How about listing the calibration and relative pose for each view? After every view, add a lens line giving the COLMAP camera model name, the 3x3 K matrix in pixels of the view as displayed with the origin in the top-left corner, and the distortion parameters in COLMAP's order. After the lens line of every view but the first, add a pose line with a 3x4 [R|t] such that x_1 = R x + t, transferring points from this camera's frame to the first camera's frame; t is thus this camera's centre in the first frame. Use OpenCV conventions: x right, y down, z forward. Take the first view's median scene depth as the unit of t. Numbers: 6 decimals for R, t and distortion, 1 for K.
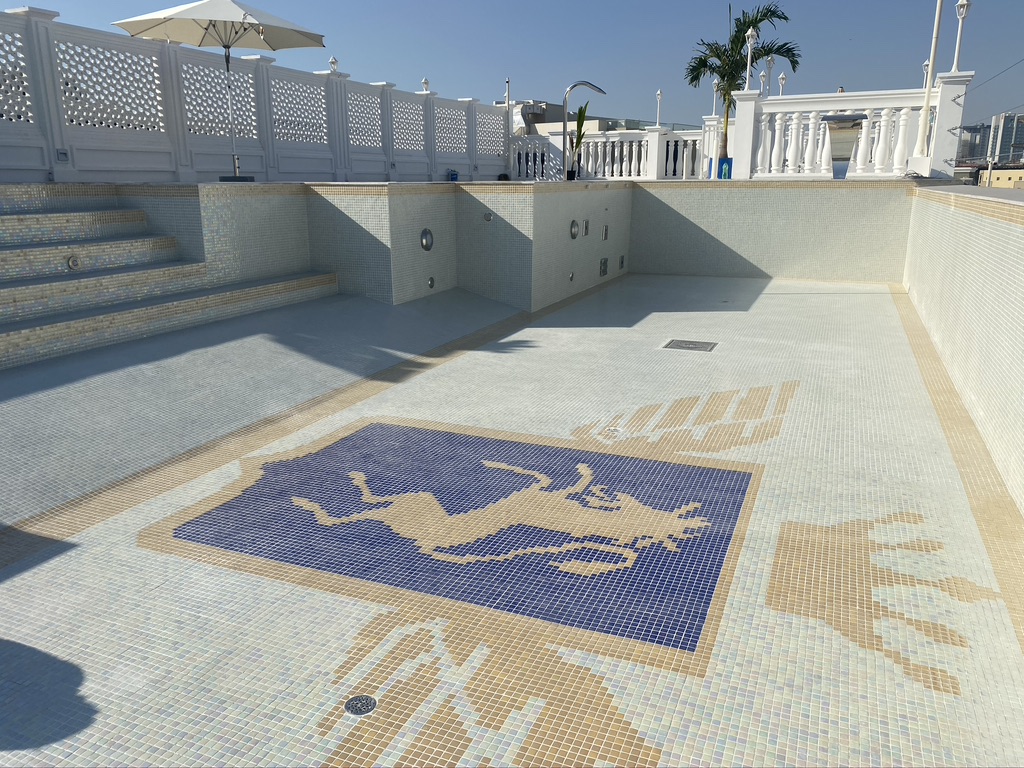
lens RADIAL K [[765.3, 0, 512.0], [0, 765.3, 384.0], [0, 0, 1]] dist [0.031035, -0.072784]
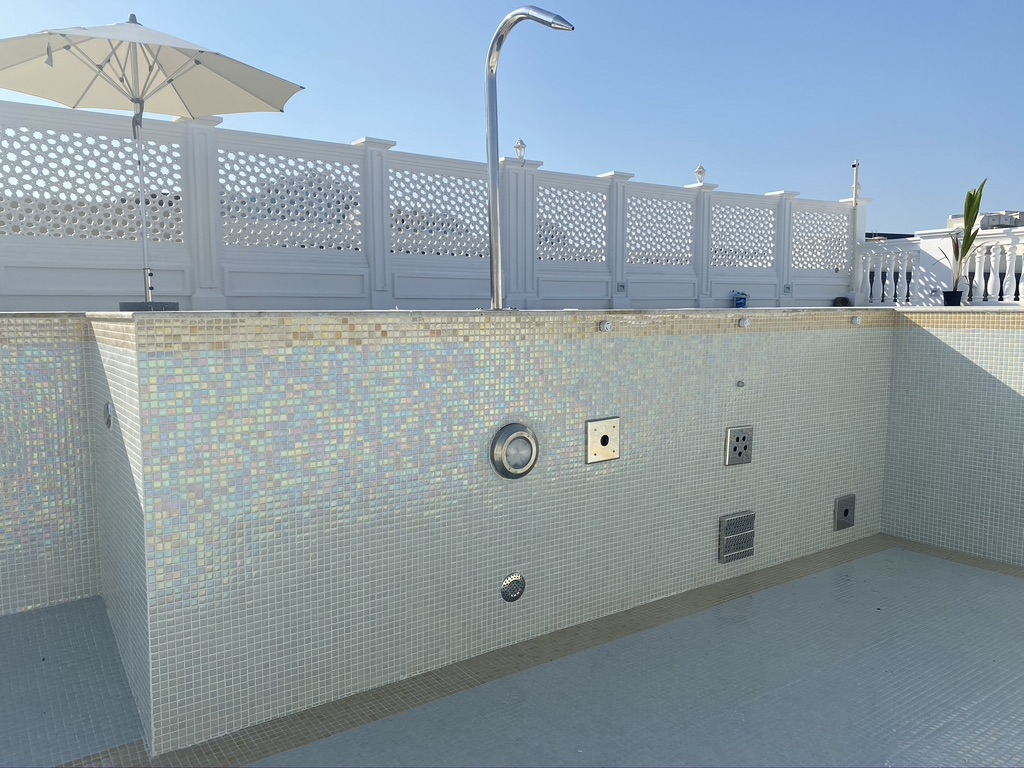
lens RADIAL K [[795.0, 0, 504.4], [0, 795.0, 389.9], [0, 0, 1]] dist [0.053995, -0.077716]
pose [[0.853462, 0.054733, -0.518273, 0.110783], [-0.133690, 0.984185, -0.116217, -0.079948], [0.503716, 0.168475, 0.847282, 0.294602]]
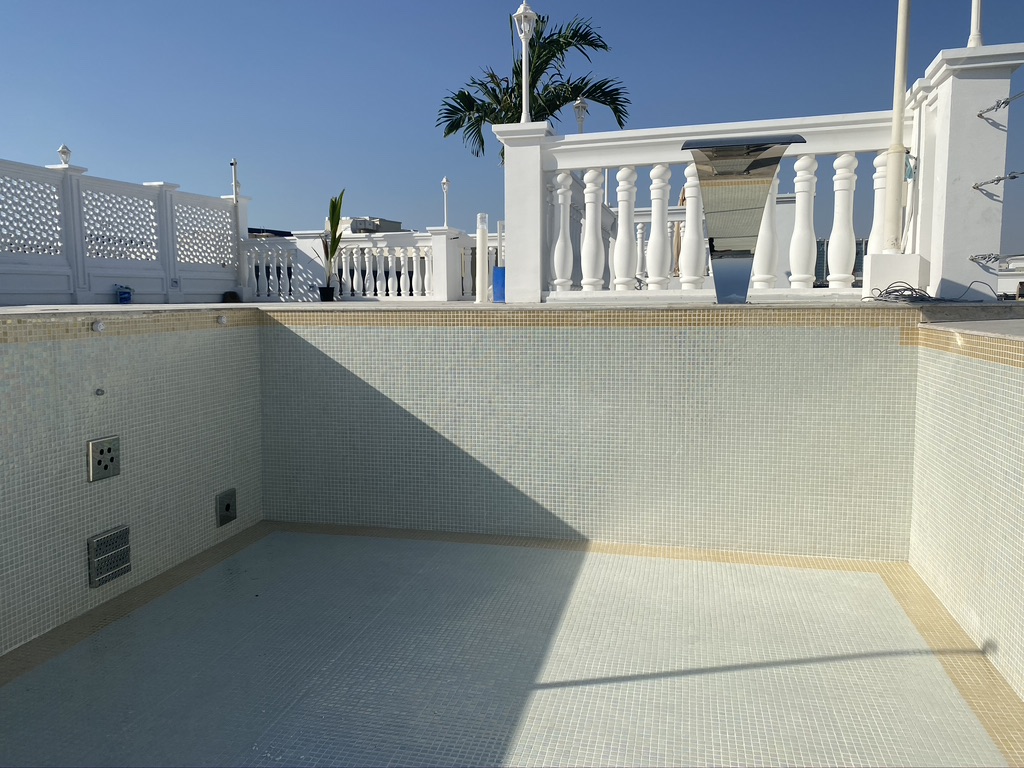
lens RADIAL K [[795.0, 0, 504.4], [0, 795.0, 389.9], [0, 0, 1]] dist [0.053995, -0.077716]
pose [[0.985041, -0.024175, 0.170614, 0.112825], [0.048624, 0.988870, -0.140616, -0.080574], [-0.165315, 0.146808, 0.975253, 0.295002]]
